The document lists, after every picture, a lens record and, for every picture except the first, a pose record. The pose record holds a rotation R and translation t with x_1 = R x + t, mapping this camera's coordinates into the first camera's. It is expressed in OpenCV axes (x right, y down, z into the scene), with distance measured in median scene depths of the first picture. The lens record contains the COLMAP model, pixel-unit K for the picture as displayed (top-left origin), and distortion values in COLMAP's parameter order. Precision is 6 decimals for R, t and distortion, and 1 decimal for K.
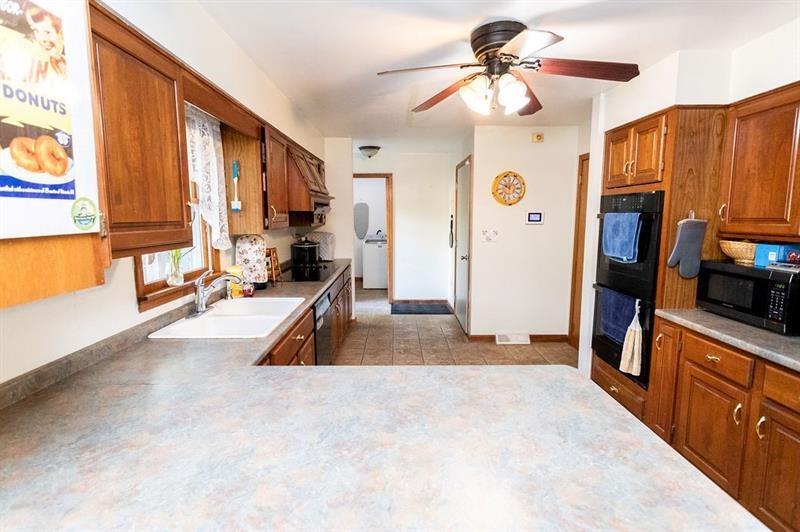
lens RADIAL K [[378.4, 0, 391.2], [0, 378.4, 265.8], [0, 0, 1]] dist [0.001579, 0.000525]
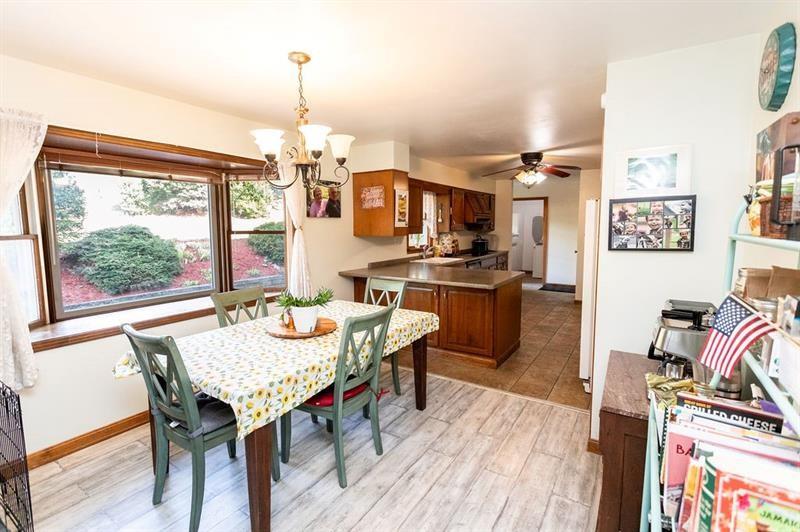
lens RADIAL K [[378.4, 0, 391.2], [0, 378.4, 265.8], [0, 0, 1]] dist [0.001579, 0.000525]
pose [[0.832891, 0.056007, -0.550595, 0.716928], [-0.071057, 0.997454, -0.006026, 0.176109], [0.548856, 0.044142, 0.834751, -1.256876]]
